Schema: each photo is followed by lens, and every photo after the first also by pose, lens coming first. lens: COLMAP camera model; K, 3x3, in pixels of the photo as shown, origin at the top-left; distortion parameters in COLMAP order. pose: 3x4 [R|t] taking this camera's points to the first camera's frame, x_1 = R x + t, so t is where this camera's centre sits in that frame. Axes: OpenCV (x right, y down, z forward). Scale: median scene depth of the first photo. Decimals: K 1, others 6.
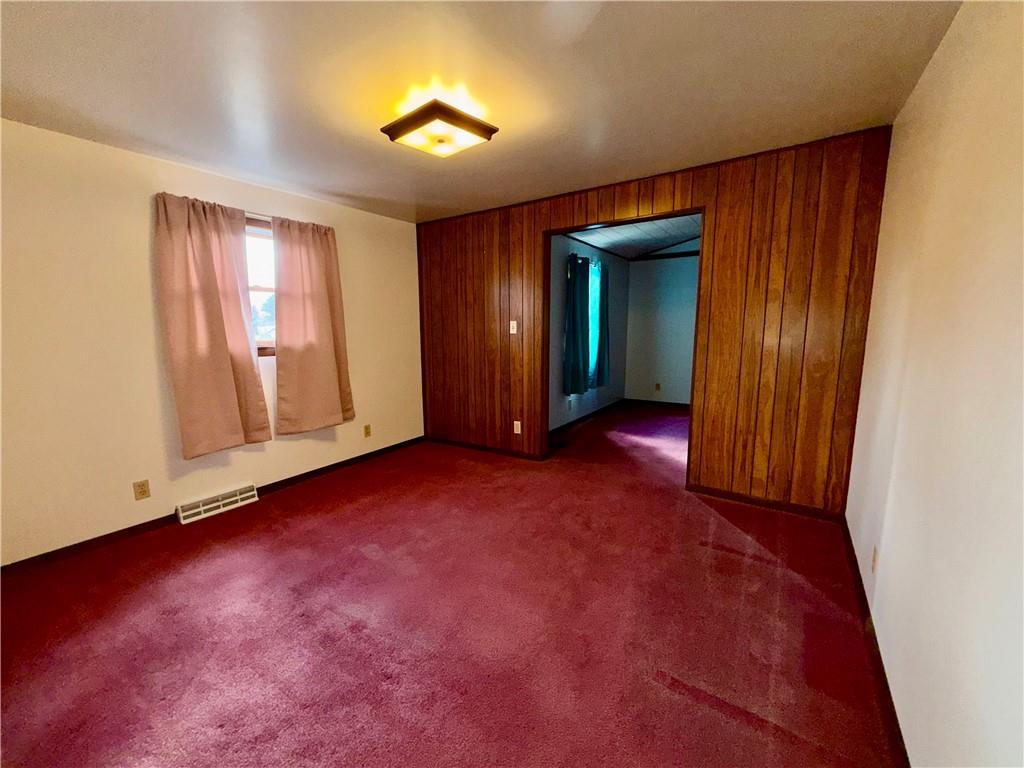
lens RADIAL K [[409.8, 0, 512.5], [0, 409.8, 386.5], [0, 0, 1]] dist [0.002775, 0.000043]
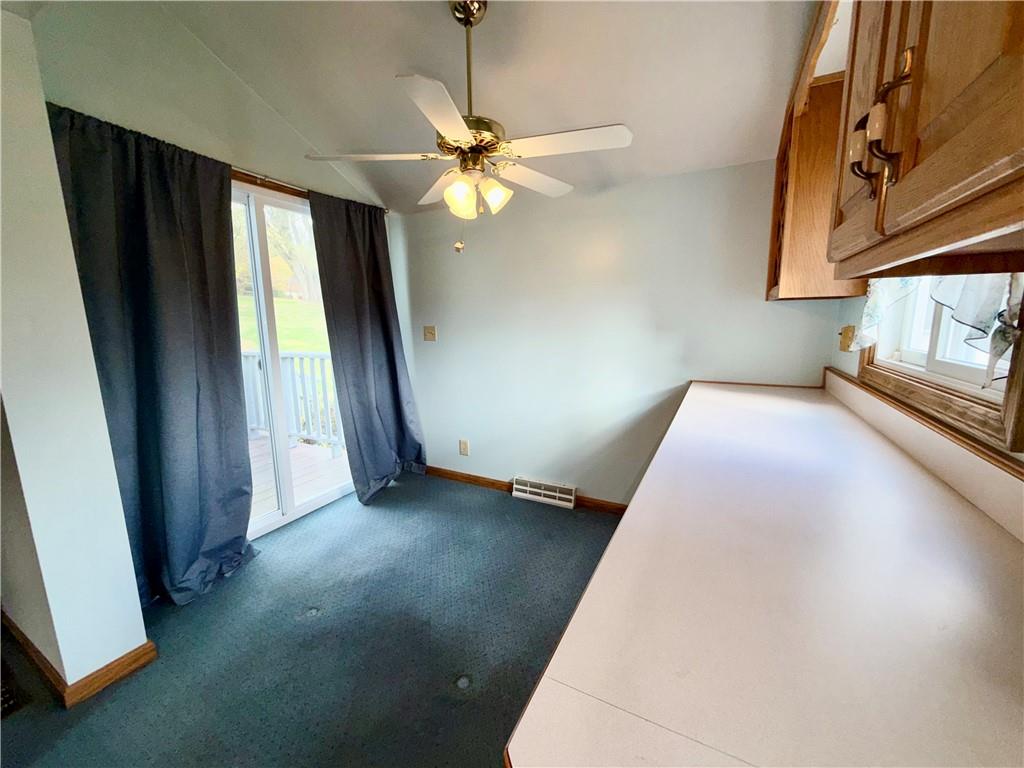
lens RADIAL K [[409.8, 0, 512.0], [0, 409.8, 383.5], [0, 0, 1]] dist [0.002775, 0.000043]
pose [[0.120792, 0.159184, -0.979831, 0.213824], [-0.128136, 0.981301, 0.143627, -0.108351], [0.984373, 0.108203, 0.138931, 0.776621]]
